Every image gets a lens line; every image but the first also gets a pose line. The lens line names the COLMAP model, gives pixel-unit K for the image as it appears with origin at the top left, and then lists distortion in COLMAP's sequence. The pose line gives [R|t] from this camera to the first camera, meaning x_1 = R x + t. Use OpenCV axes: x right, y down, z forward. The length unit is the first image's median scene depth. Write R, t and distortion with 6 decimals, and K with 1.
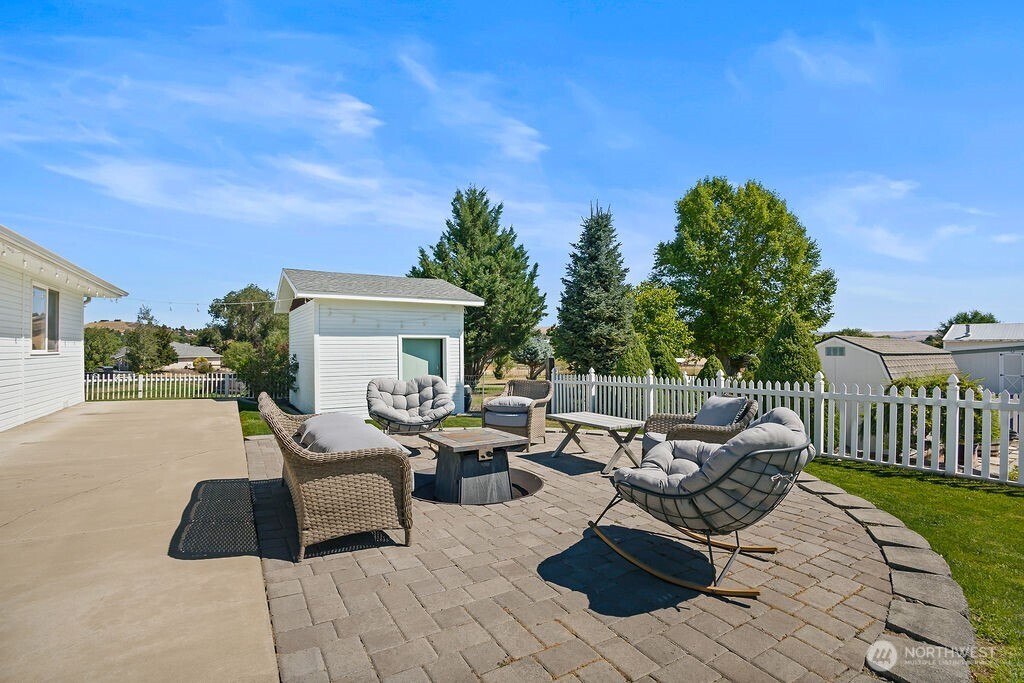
lens RADIAL K [[478.7, 0, 512.9], [0, 478.7, 346.0], [0, 0, 1]] dist [-0.084220, 0.039152]
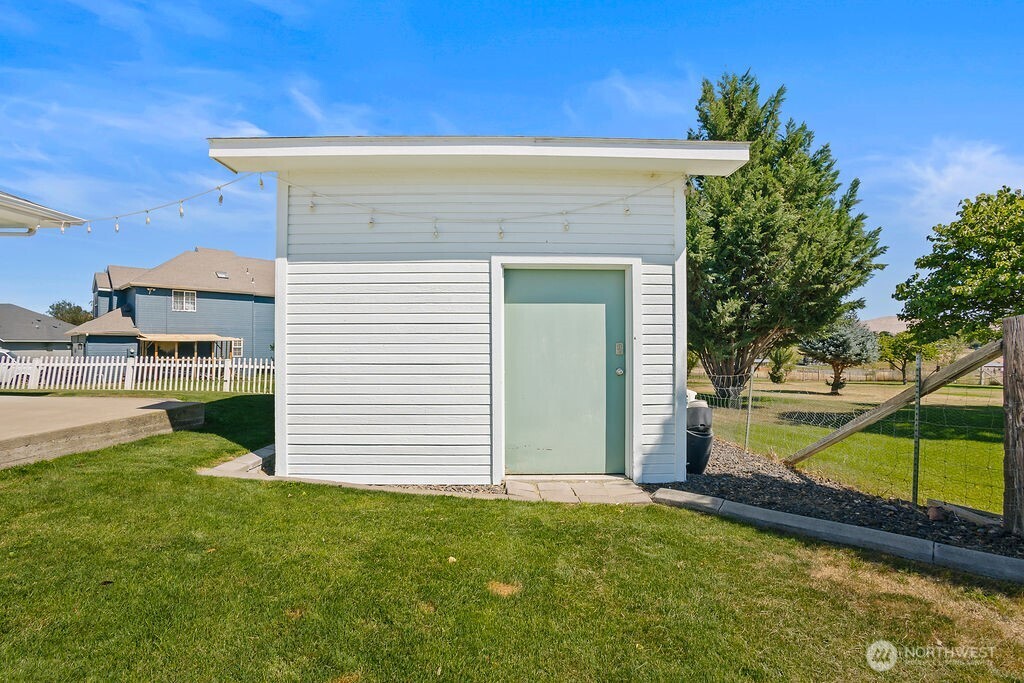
lens RADIAL K [[477.0, 0, 512.5], [0, 477.0, 339.1], [0, 0, 1]] dist [-0.034500, 0.000970]
pose [[0.860027, -0.003532, -0.510237, -0.019585], [-0.002595, 0.999933, -0.011295, 0.022388], [0.510242, 0.011038, 0.859960, 0.349771]]
